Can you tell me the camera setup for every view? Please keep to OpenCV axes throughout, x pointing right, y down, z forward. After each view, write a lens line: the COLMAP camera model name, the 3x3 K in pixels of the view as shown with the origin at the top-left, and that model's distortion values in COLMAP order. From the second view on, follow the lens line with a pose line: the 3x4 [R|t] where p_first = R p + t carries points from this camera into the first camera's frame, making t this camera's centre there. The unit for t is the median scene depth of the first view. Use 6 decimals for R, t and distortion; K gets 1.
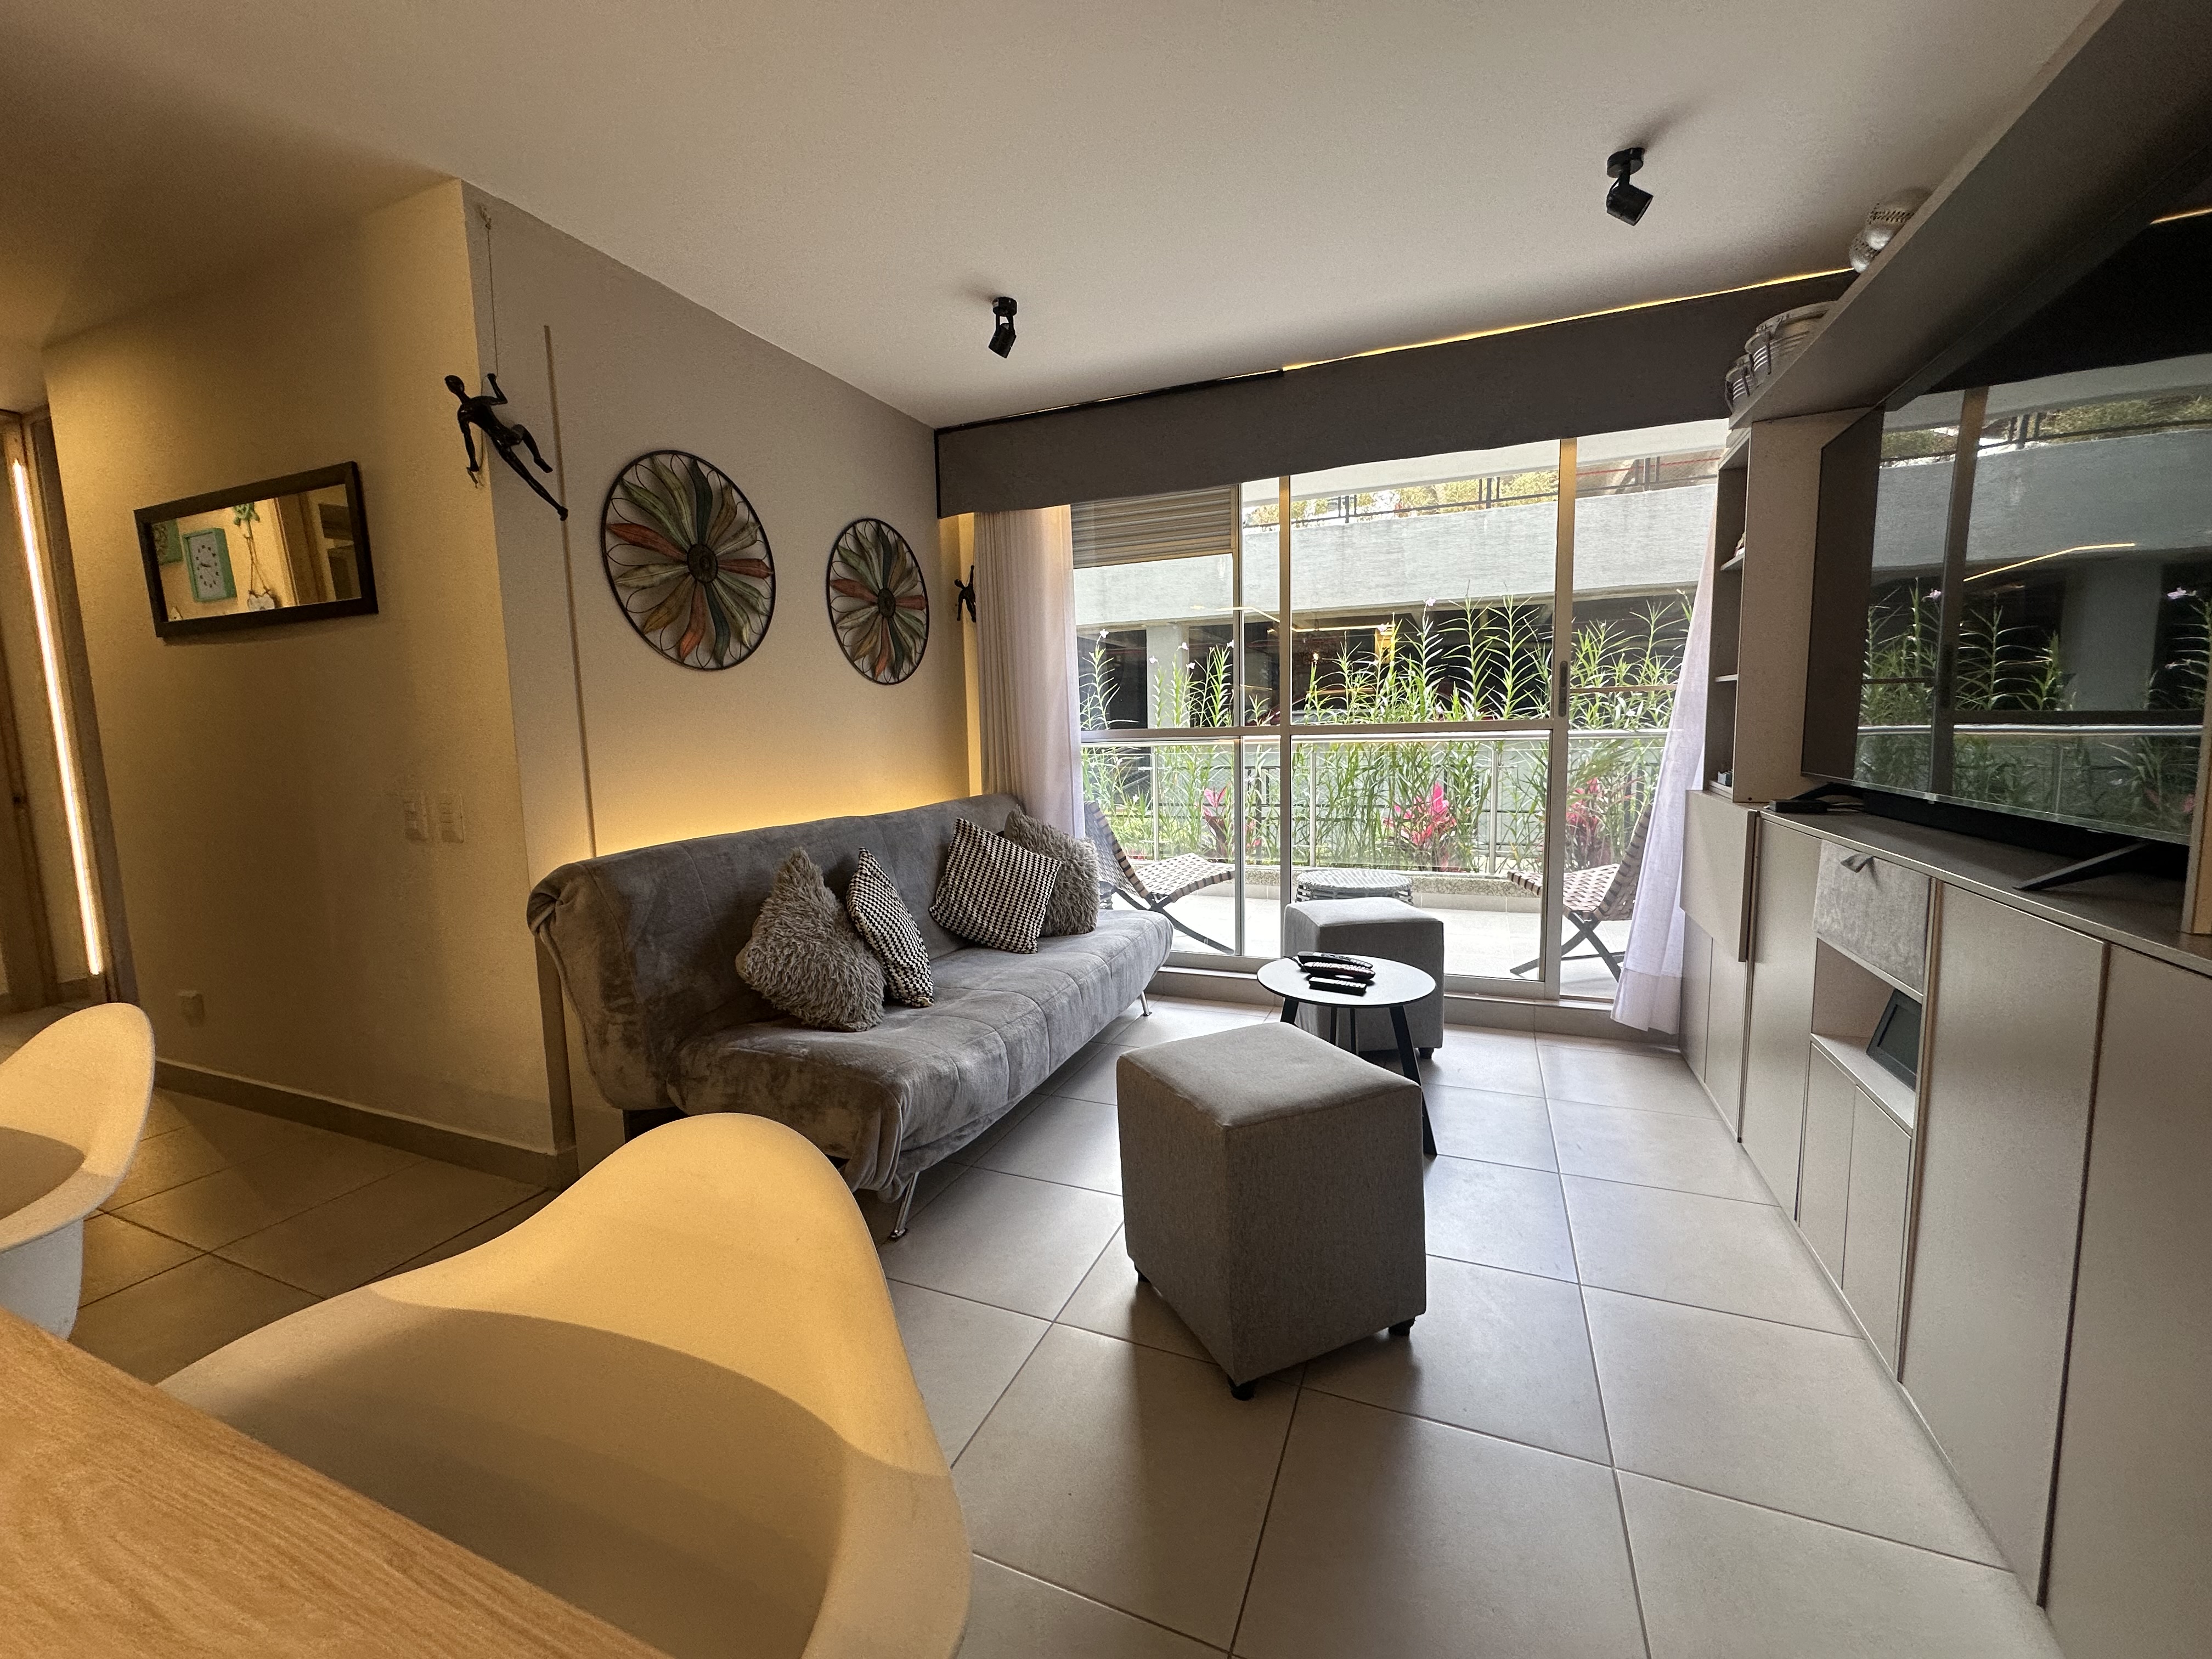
lens RADIAL K [[884.5, 0, 1108.0], [0, 884.5, 826.2], [0, 0, 1]] dist [-0.001897, 0.000825]
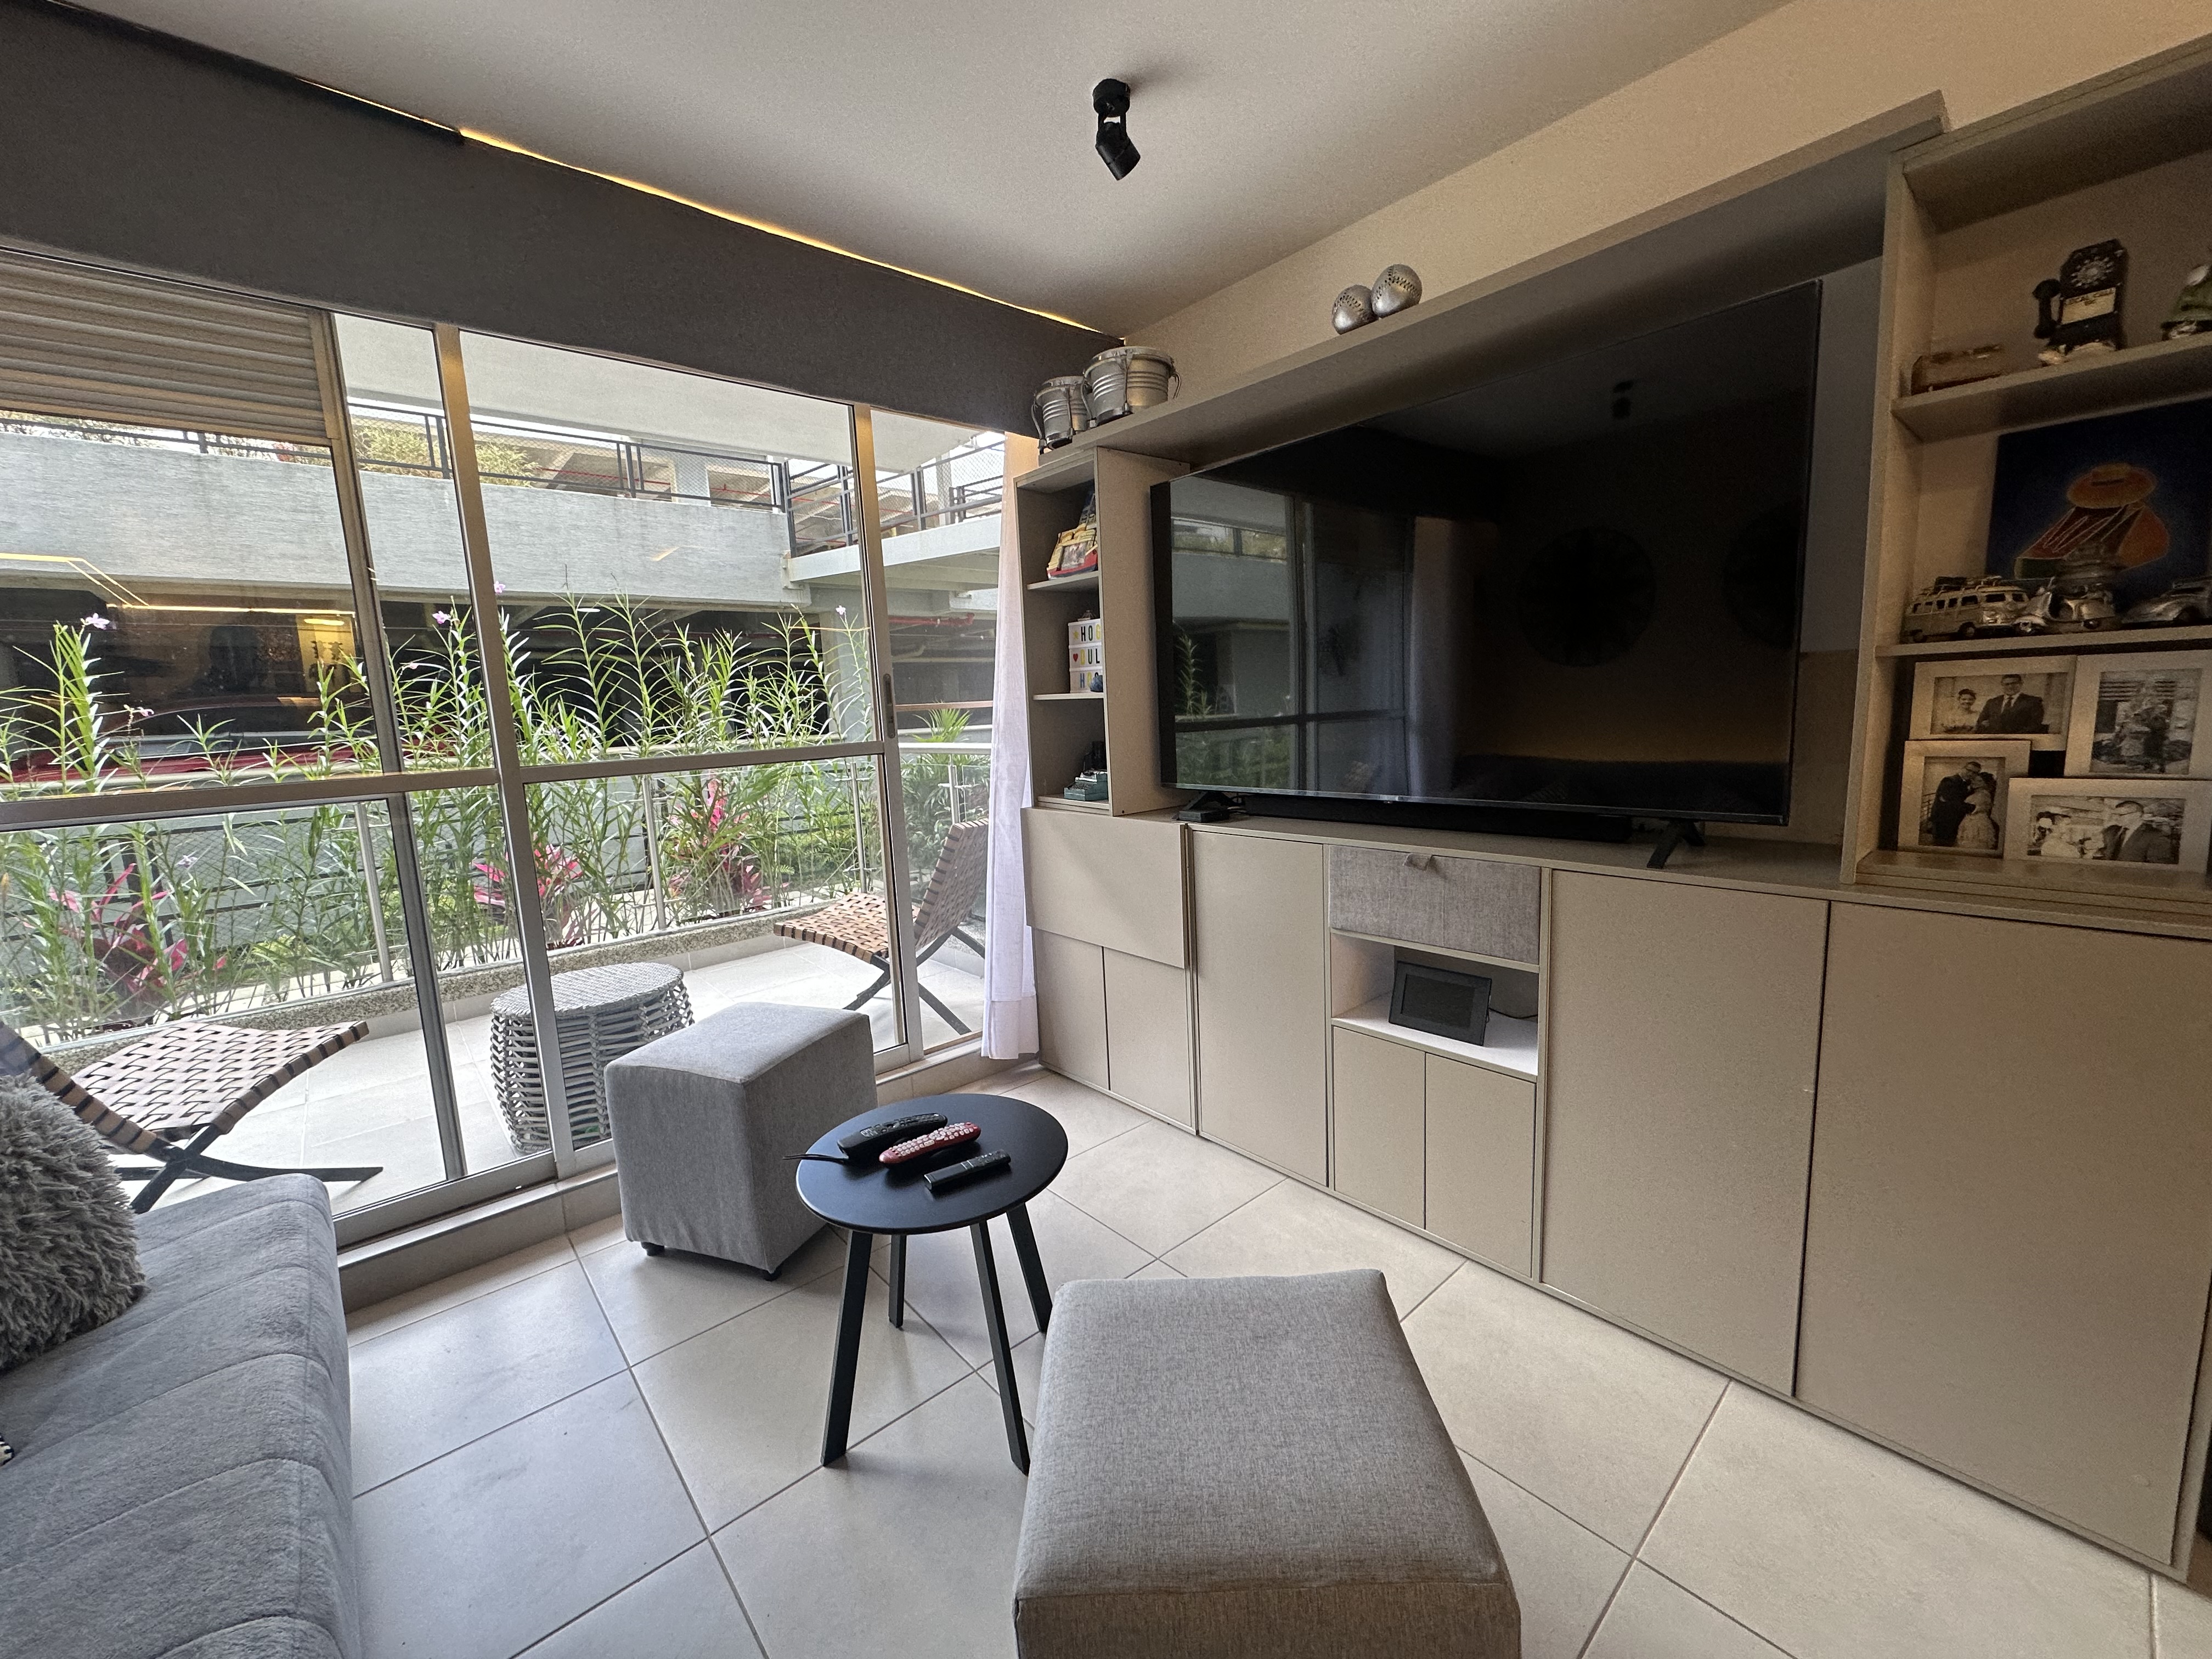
lens RADIAL K [[882.4, 0, 1106.0], [0, 882.4, 829.5], [0, 0, 1]] dist [0.001798, 0.000121]
pose [[0.446415, -0.123382, 0.886279, -0.156058], [0.133899, 0.988508, 0.070169, -0.064647], [-0.884751, 0.087347, 0.457806, 0.396803]]
